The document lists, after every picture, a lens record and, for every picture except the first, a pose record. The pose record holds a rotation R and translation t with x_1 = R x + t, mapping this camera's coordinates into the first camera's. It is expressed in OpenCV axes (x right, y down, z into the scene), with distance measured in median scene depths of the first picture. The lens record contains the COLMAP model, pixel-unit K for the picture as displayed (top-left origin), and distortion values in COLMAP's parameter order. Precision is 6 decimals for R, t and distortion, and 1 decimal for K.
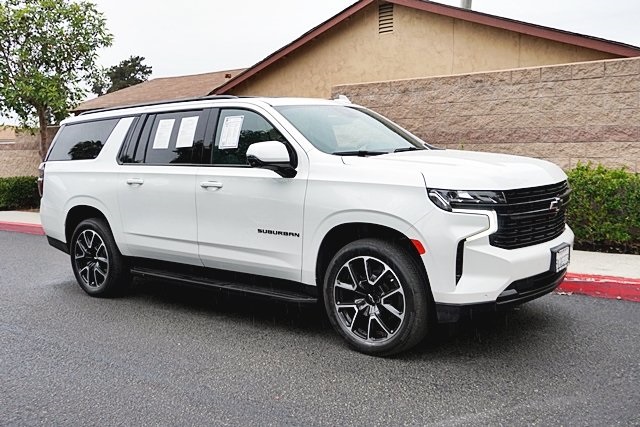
lens RADIAL K [[642.4, 0, 320.0], [0, 642.4, 213.5], [0, 0, 1]] dist [-0.003410, 0.011405]
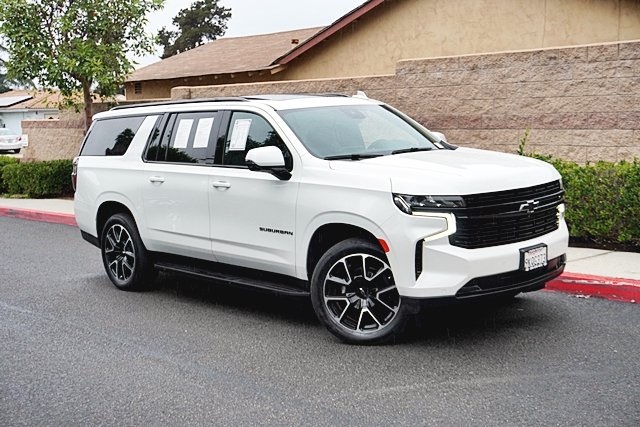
lens RADIAL K [[870.4, 0, 320.0], [0, 870.4, 213.5], [0, 0, 1]] dist [0.003135, -0.006157]
pose [[0.987483, 0.008737, -0.157485, 0.234900], [-0.006152, 0.999838, 0.016898, -0.023892], [0.157607, -0.015718, 0.987377, -0.423640]]
